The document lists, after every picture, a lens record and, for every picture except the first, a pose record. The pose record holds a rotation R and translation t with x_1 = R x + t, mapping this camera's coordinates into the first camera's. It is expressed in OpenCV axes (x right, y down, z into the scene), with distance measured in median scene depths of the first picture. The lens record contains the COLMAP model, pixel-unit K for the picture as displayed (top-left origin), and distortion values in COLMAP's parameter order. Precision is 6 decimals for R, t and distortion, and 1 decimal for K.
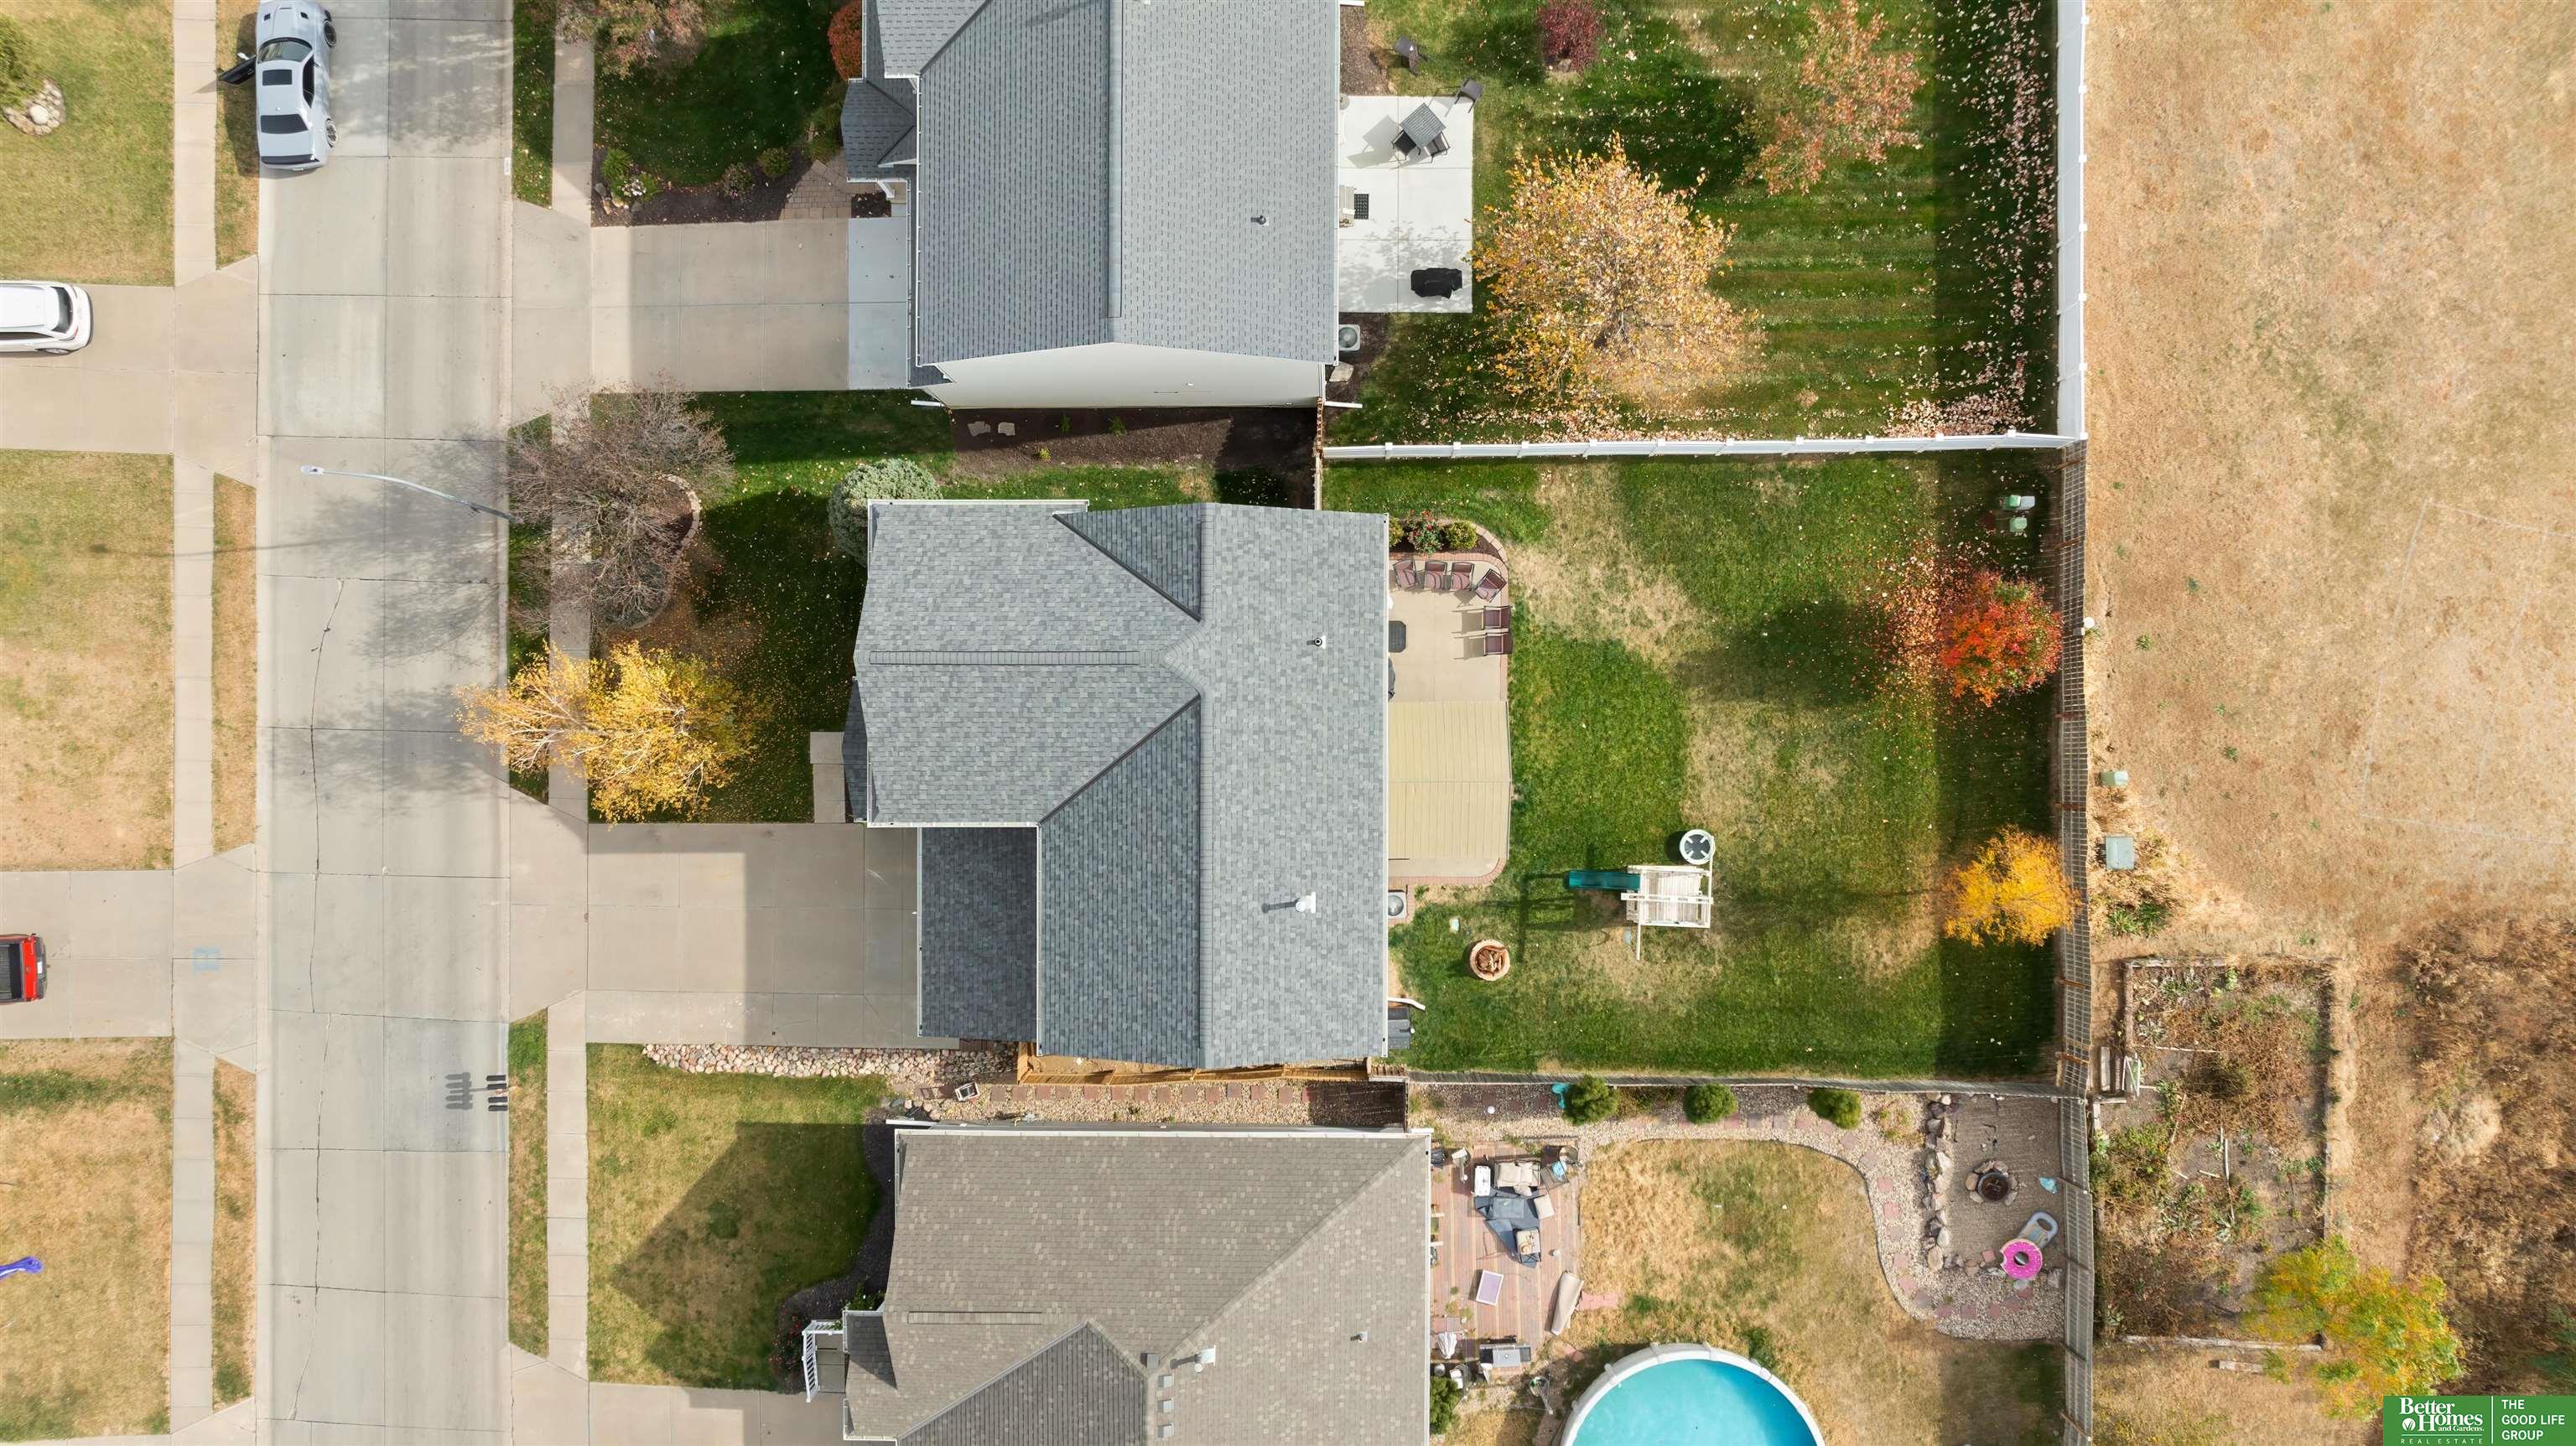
lens RADIAL K [[1817.3, 0, 1279.9], [0, 1817.3, 774.6], [0, 0, 1]] dist [-0.002133, -0.027189]
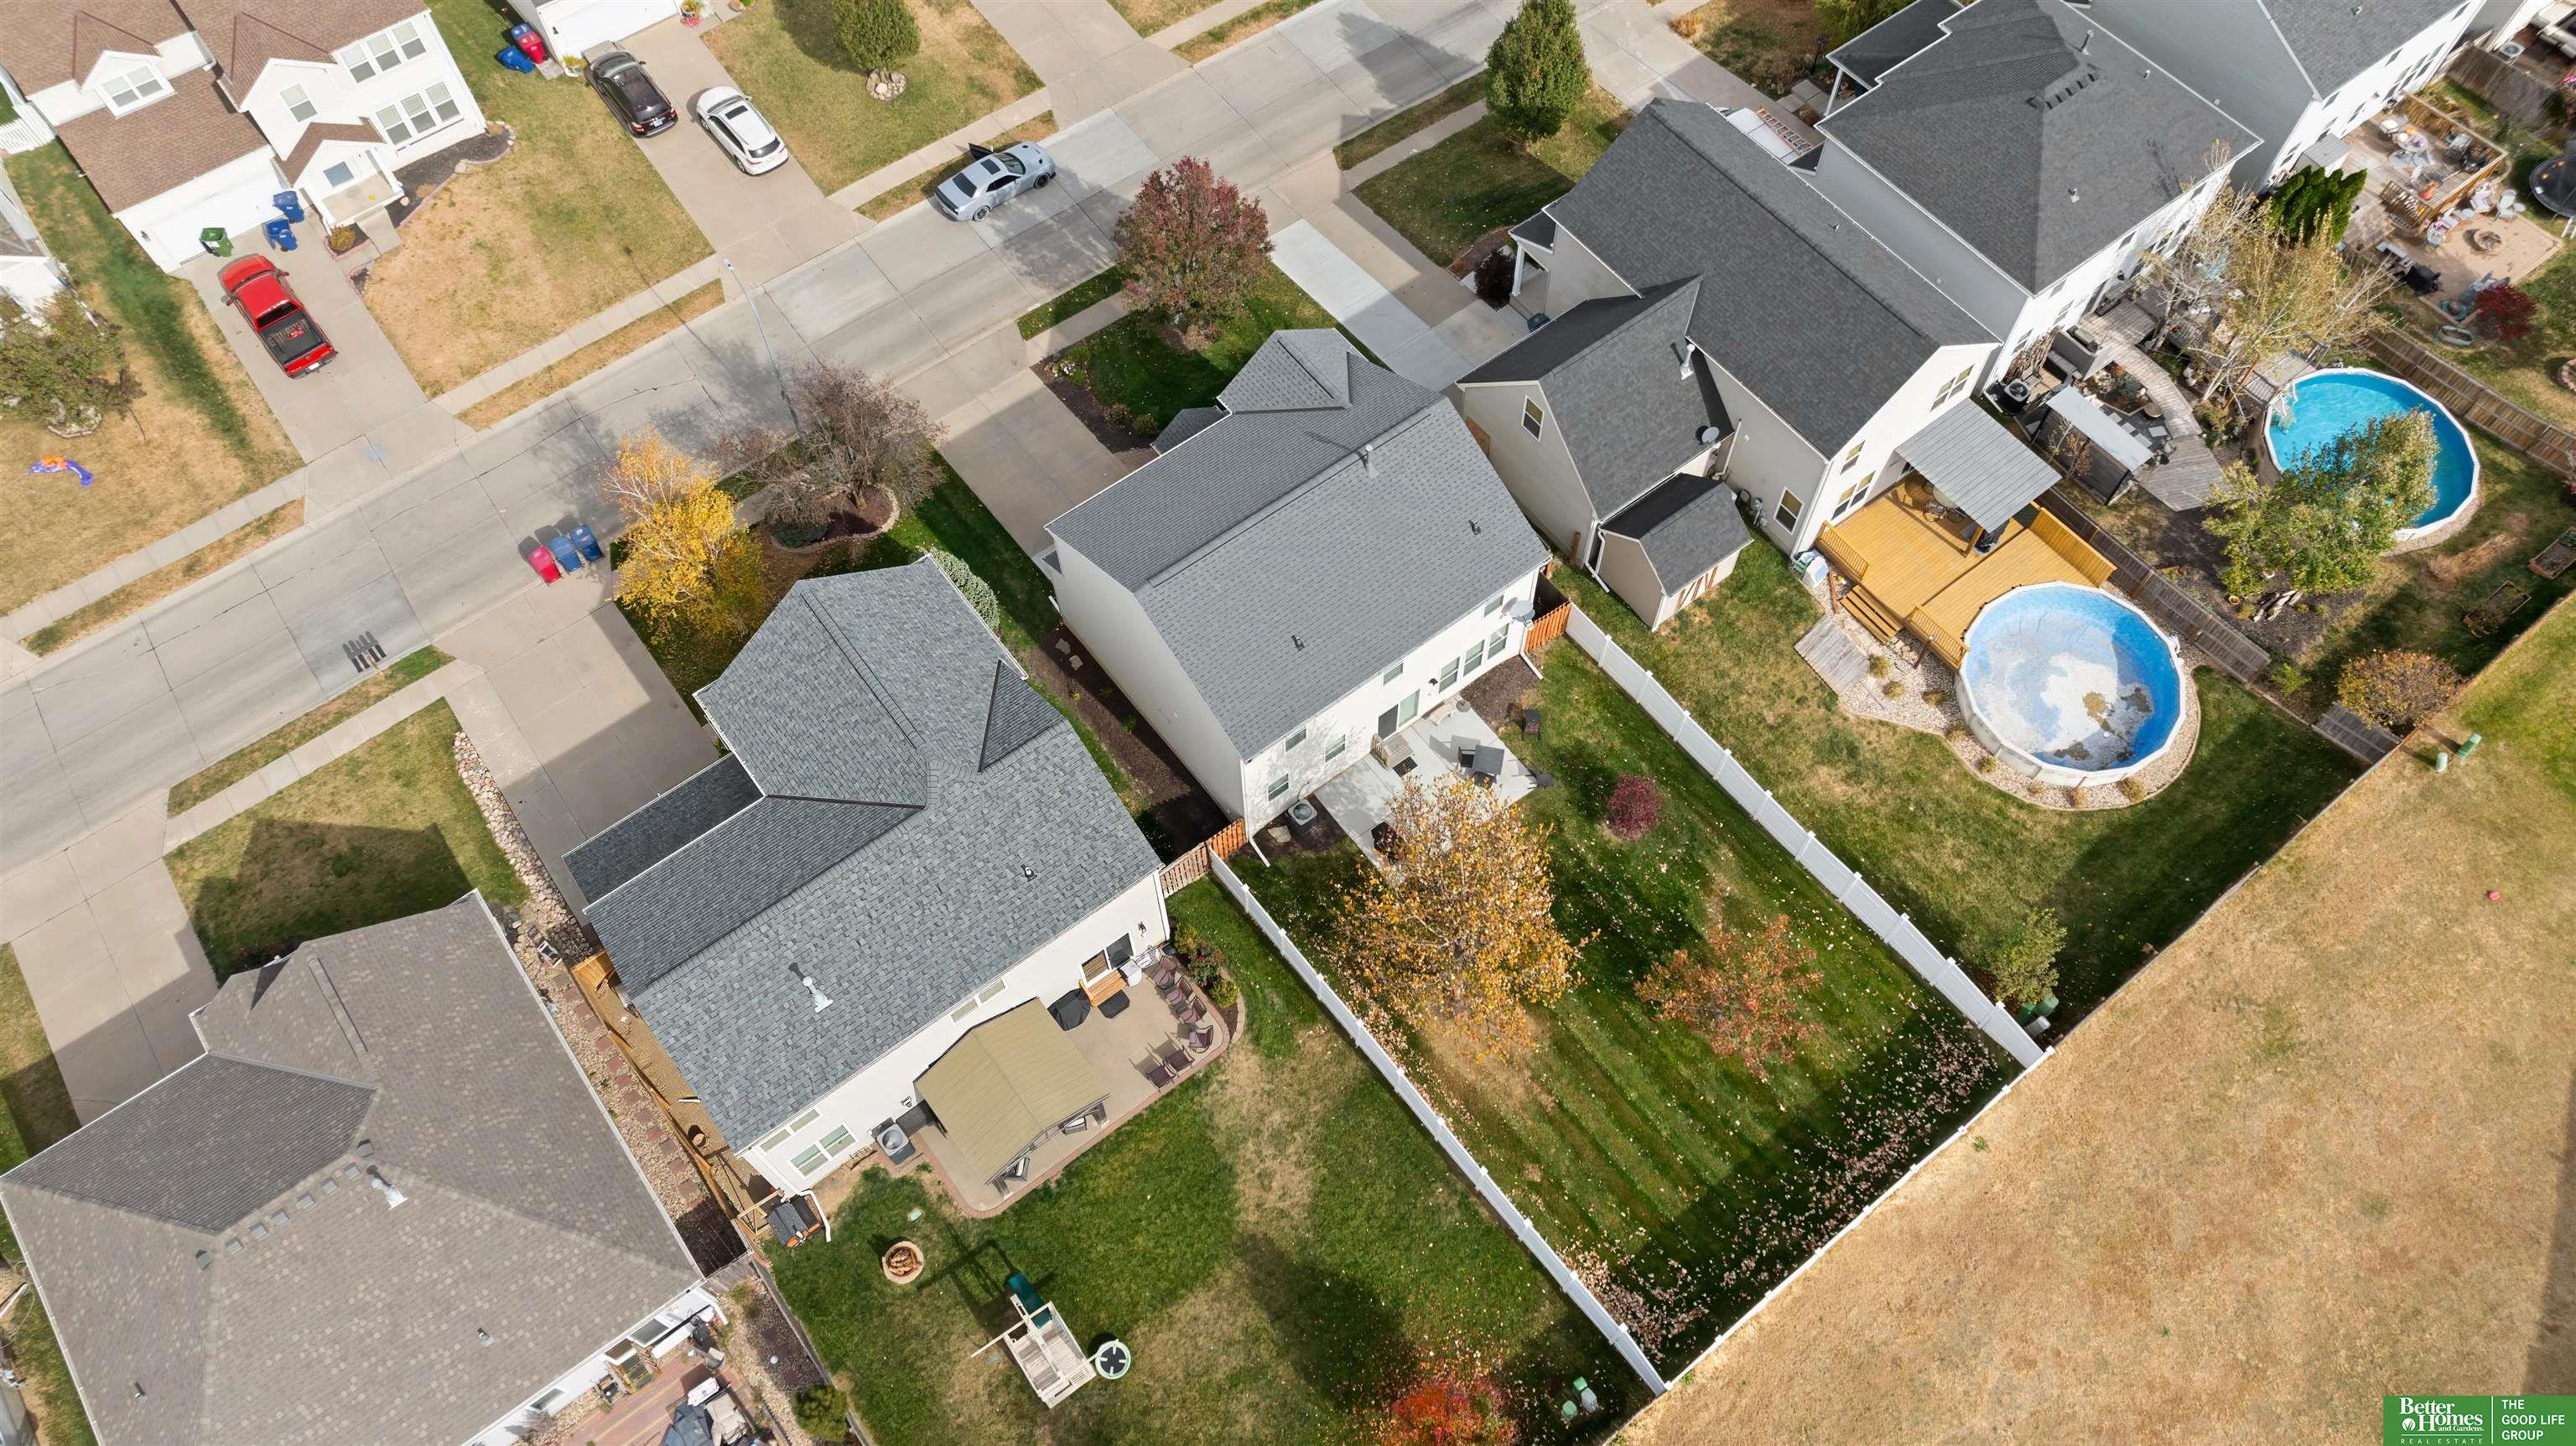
lens RADIAL K [[1817.5, 0, 1288.0], [0, 1817.5, 723.0], [0, 0, 1]] dist [-0.011523, 0.002226]
pose [[0.606054, 0.701220, -0.375485, 0.411033], [-0.795386, 0.529618, -0.294731, 0.070607], [-0.007807, 0.477278, 0.878718, -0.024299]]
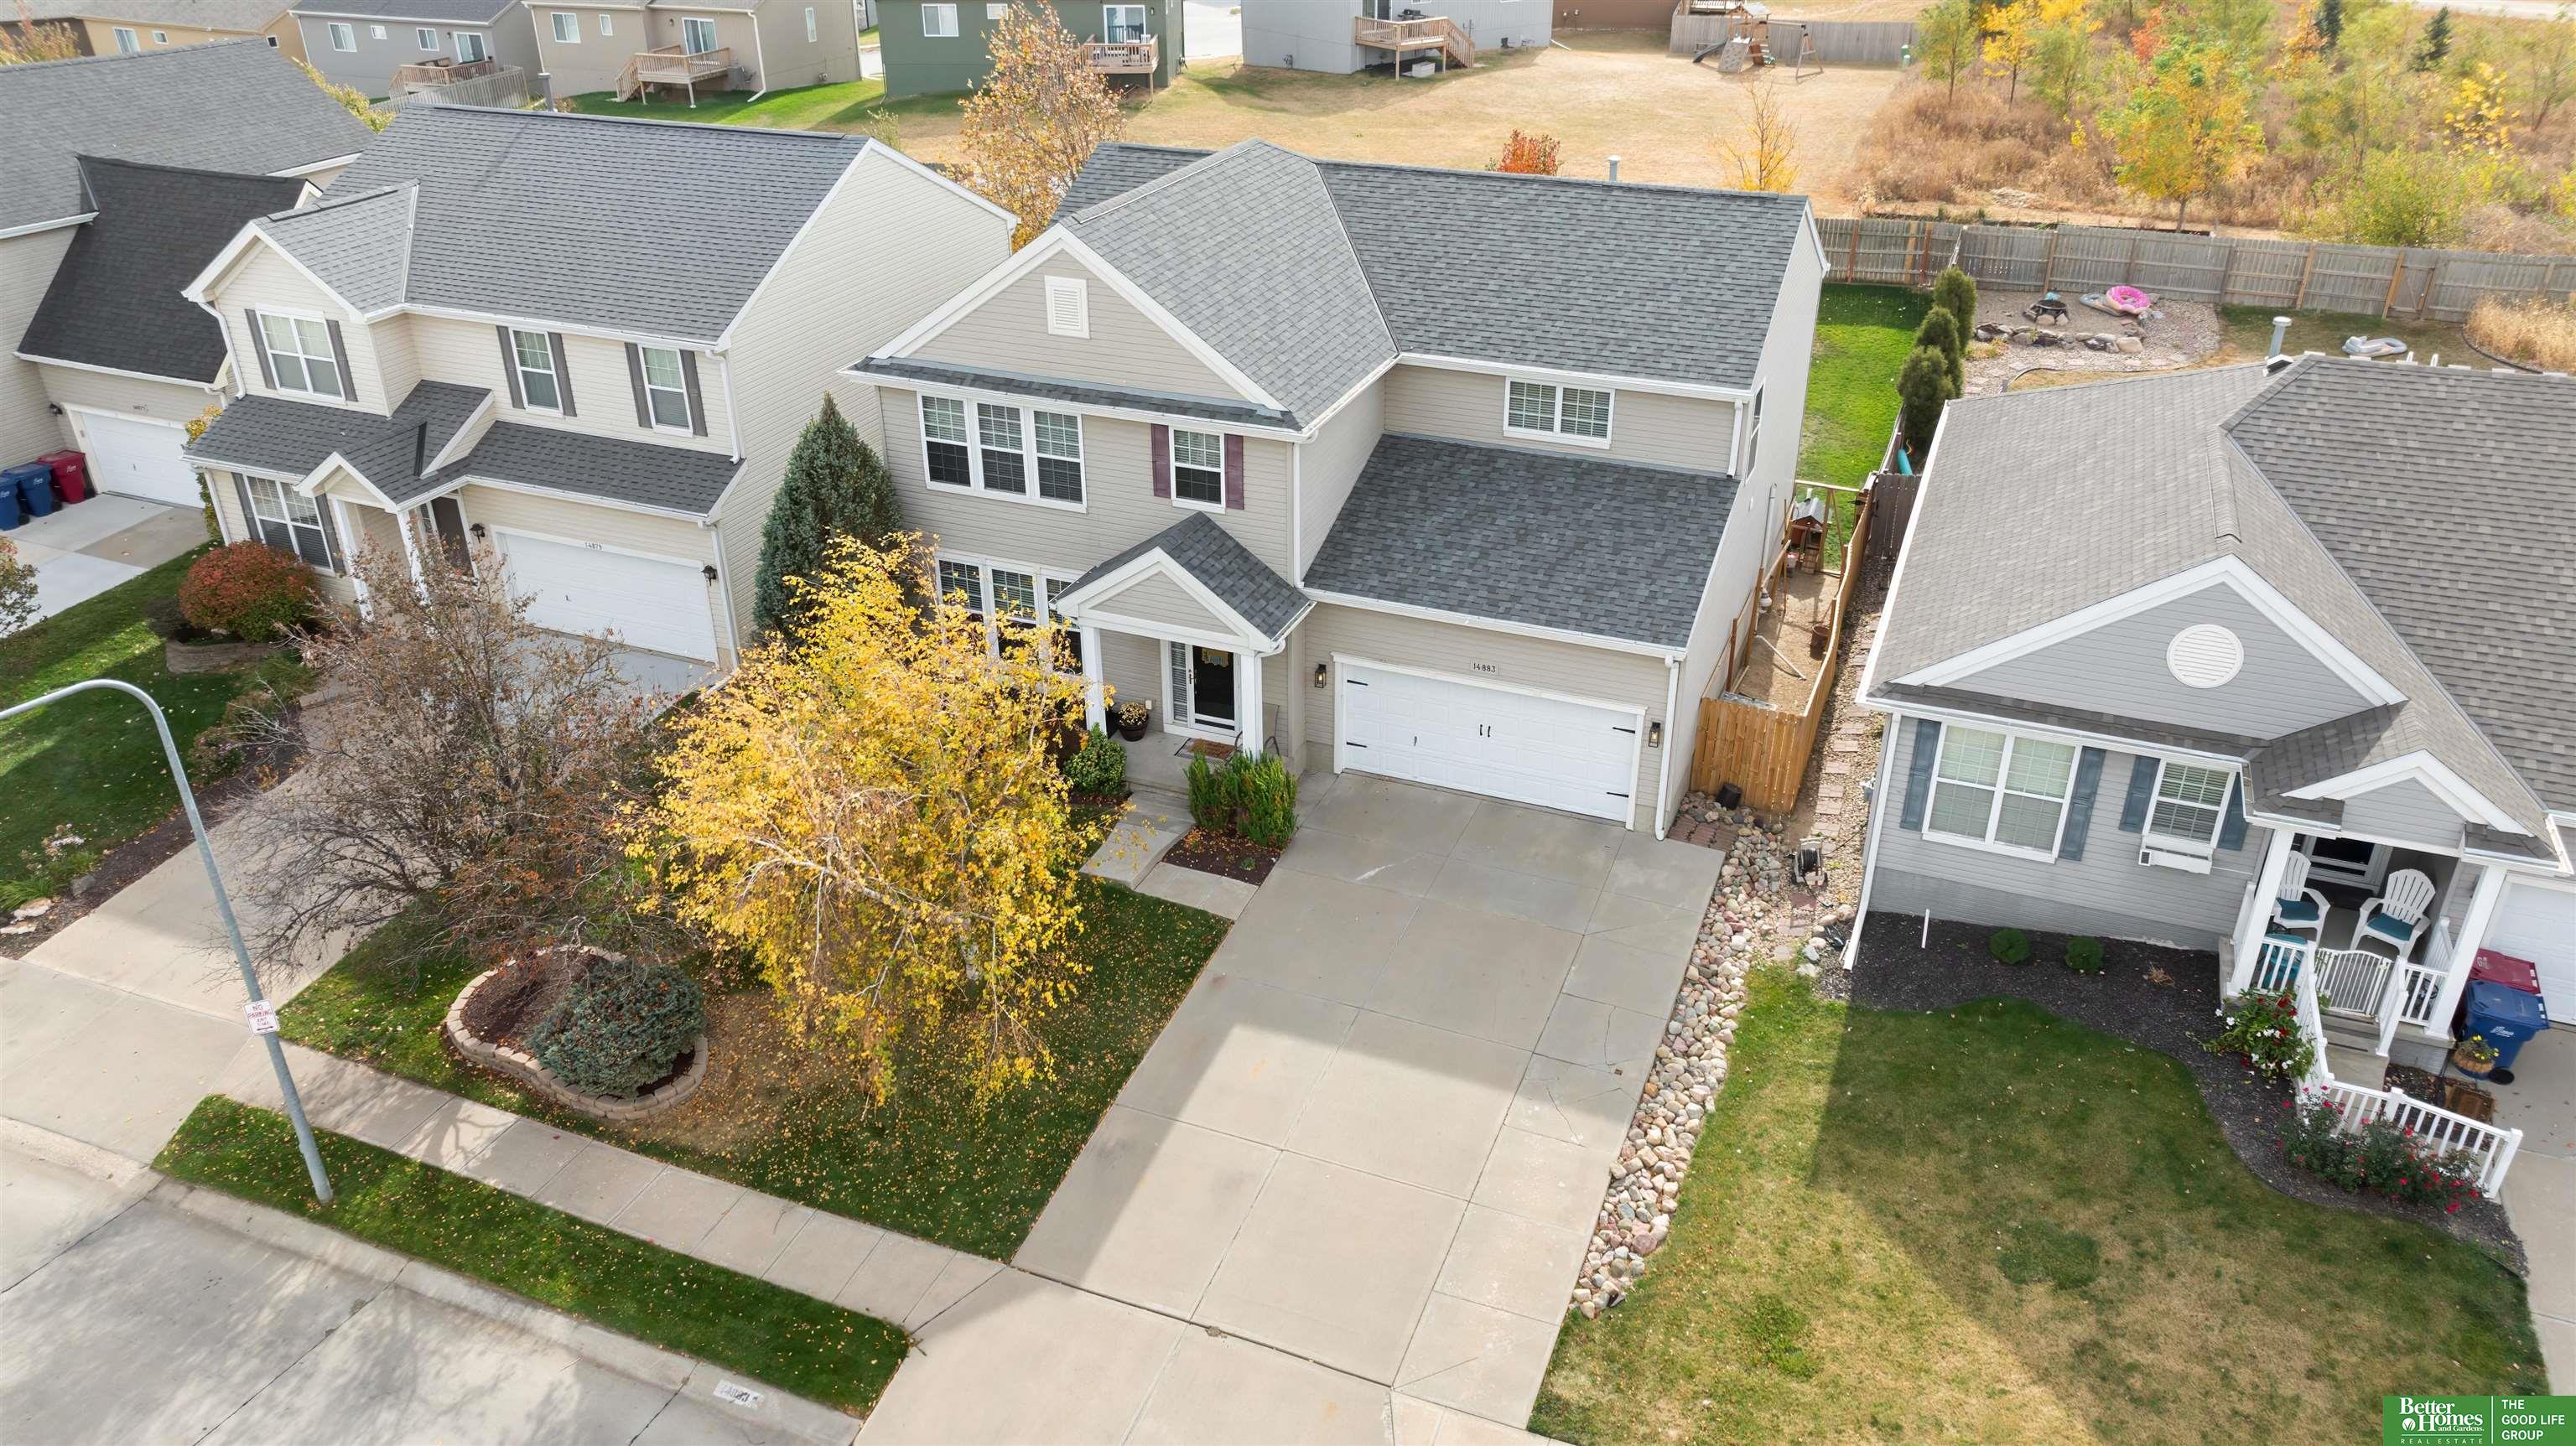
lens RADIAL K [[1817.5, 0, 1288.0], [0, 1817.5, 723.0], [0, 0, 1]] dist [-0.011523, 0.002226]
pose [[0.386085, -0.428988, 0.816644, -0.657643], [0.922405, 0.169564, -0.347013, 0.213634], [0.010391, 0.887253, 0.461166, 0.726124]]
